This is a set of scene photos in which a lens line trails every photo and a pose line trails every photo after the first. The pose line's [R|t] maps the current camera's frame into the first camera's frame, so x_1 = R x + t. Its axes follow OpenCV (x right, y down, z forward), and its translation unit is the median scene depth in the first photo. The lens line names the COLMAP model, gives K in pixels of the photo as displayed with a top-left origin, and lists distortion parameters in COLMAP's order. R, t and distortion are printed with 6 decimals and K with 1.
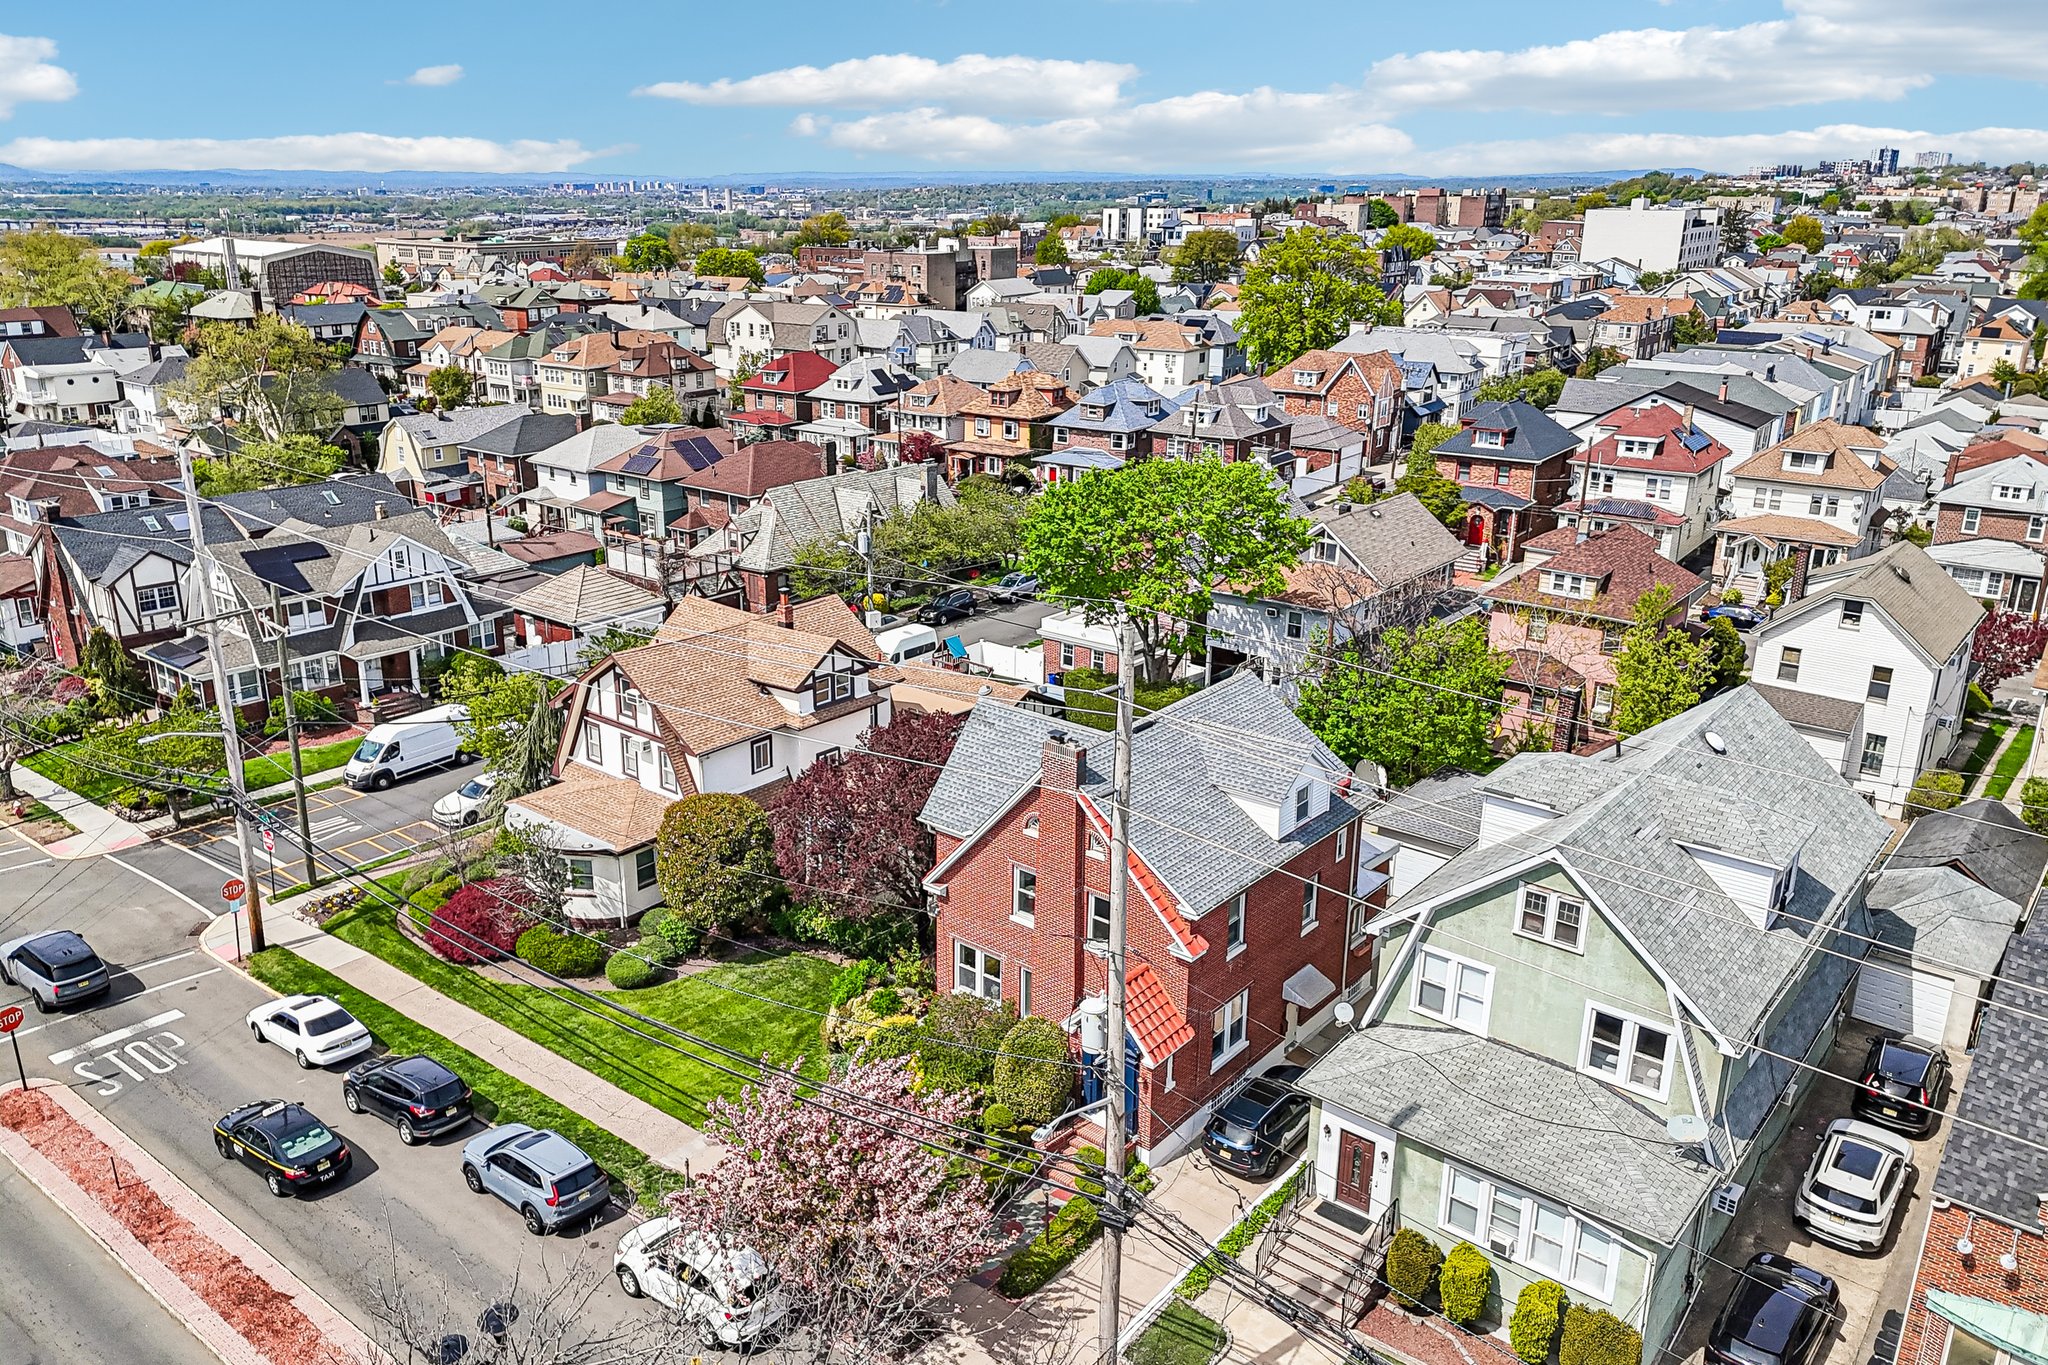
lens RADIAL K [[1505.9, 0, 1008.0], [0, 1505.9, 693.6], [0, 0, 1]] dist [0.170428, -0.329413]
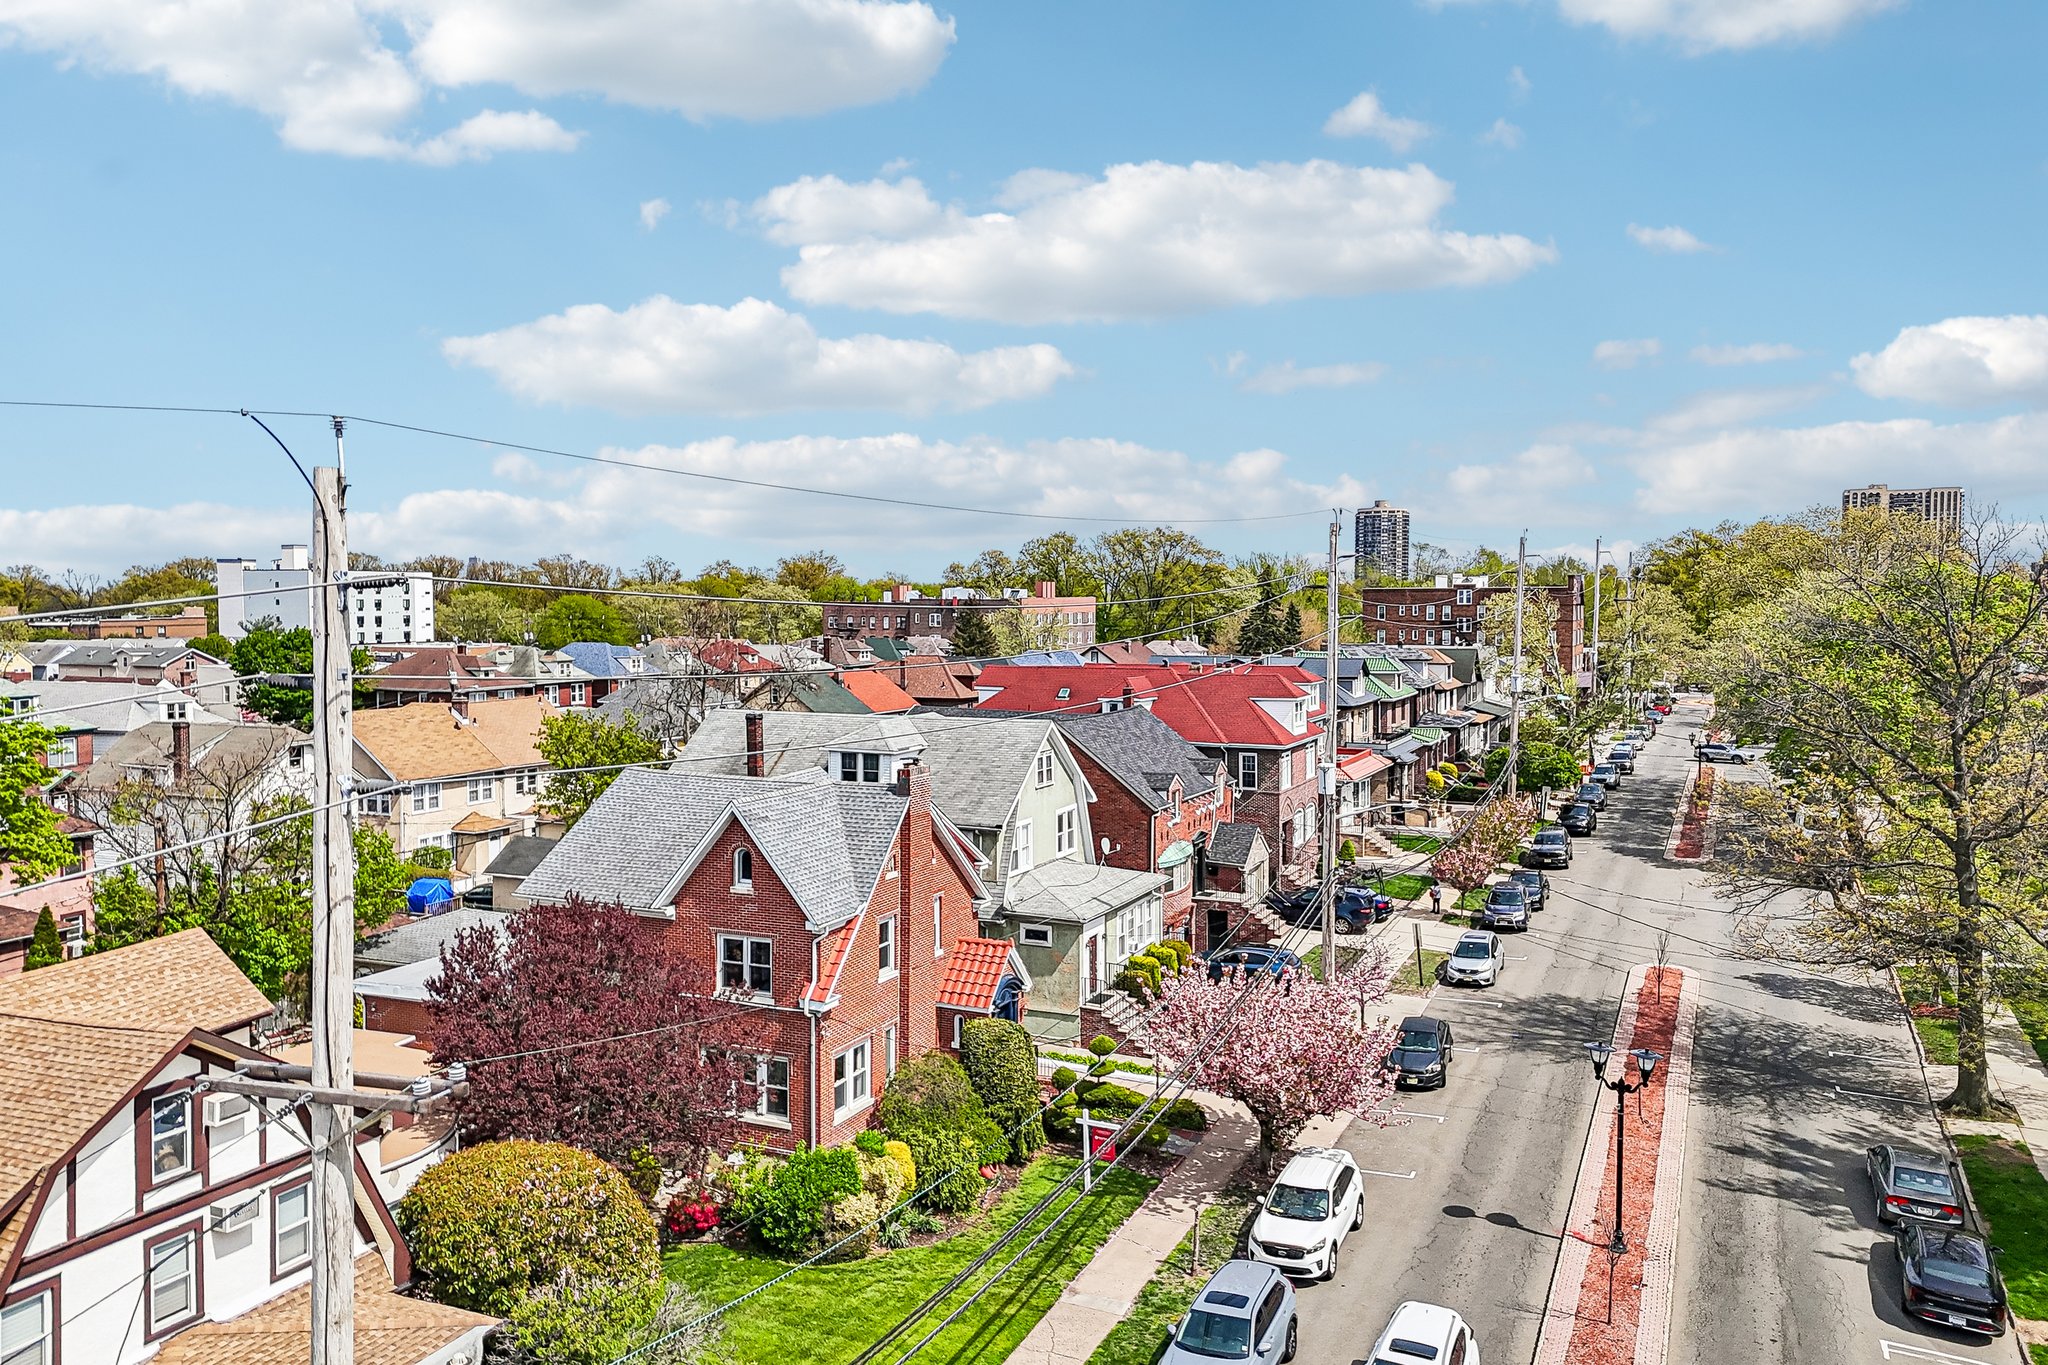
lens RADIAL K [[1497.4, 0, 1016.6], [0, 1497.4, 681.8], [0, 0, 1]] dist [0.052481, -0.011983]
pose [[-0.264389, -0.051298, 0.963051, -0.390108], [0.307239, 0.942075, 0.134528, -0.055552], [-0.914168, 0.331455, -0.233313, 0.451466]]
